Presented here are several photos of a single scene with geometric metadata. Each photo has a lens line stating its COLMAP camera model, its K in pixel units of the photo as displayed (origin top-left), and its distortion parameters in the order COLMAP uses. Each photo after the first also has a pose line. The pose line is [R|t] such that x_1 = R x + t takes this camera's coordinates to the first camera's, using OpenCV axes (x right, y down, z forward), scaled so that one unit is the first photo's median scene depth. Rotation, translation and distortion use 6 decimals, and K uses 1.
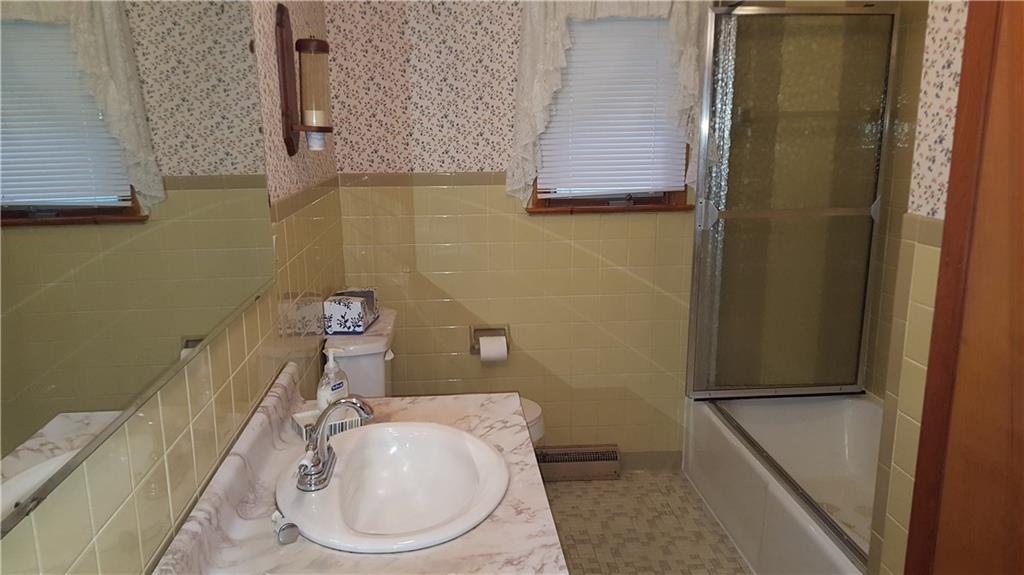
lens RADIAL K [[743.5, 0, 512.0], [0, 743.5, 287.5], [0, 0, 1]] dist [0.100829, -0.256367]
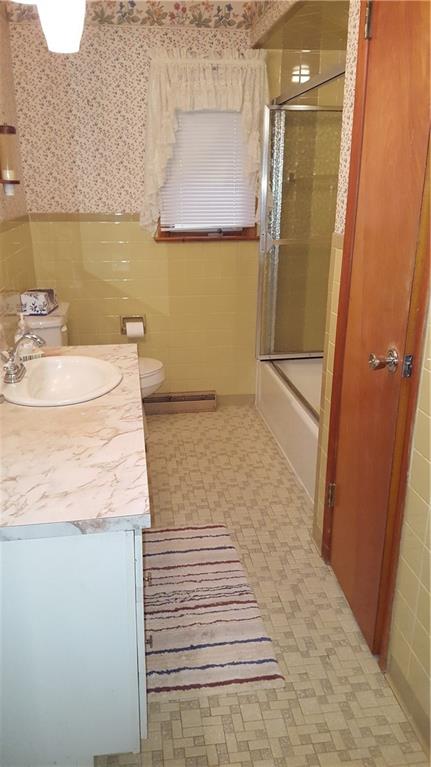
lens RADIAL K [[556.9, 0, 215.5], [0, 556.9, 383.5], [0, 0, 1]] dist [0.100829, -0.256367]
pose [[0.998021, -0.009329, 0.062191, 0.076637], [0.001350, 0.991886, 0.127121, 0.049304], [-0.062872, -0.126785, 0.989936, -0.210373]]
